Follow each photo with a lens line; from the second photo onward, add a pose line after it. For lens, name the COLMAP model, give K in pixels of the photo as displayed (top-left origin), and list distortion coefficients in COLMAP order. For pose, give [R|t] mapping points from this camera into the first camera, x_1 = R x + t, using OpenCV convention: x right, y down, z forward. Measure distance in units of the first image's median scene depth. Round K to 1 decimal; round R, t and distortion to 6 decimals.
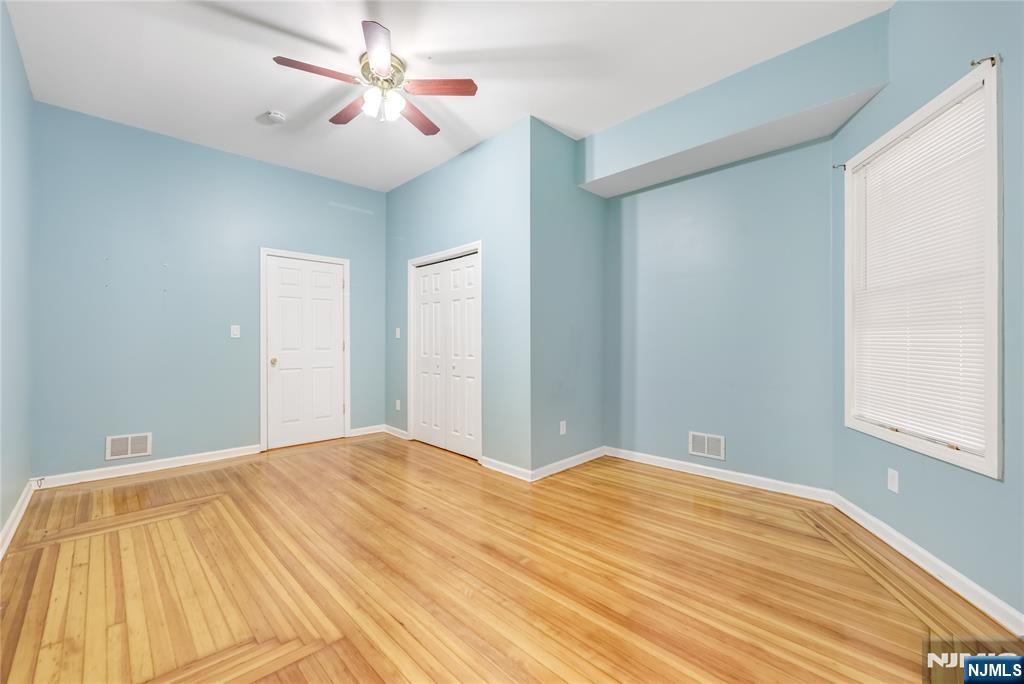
lens RADIAL K [[406.7, 0, 511.3], [0, 406.7, 346.1], [0, 0, 1]] dist [-0.006863, 0.000416]
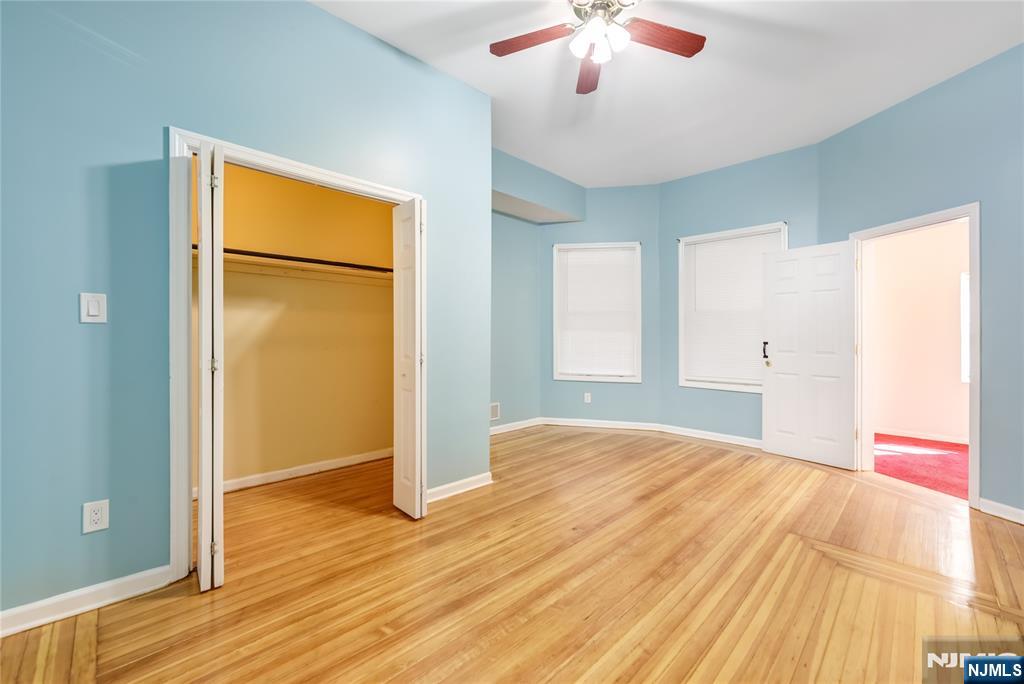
lens RADIAL K [[406.7, 0, 511.1], [0, 406.7, 336.7], [0, 0, 1]] dist [-0.006863, 0.000416]
pose [[0.013646, -0.002997, 0.999902, -1.411546], [0.000149, 0.999996, 0.002995, -0.018710], [-0.999907, 0.000108, 0.013646, 1.466303]]
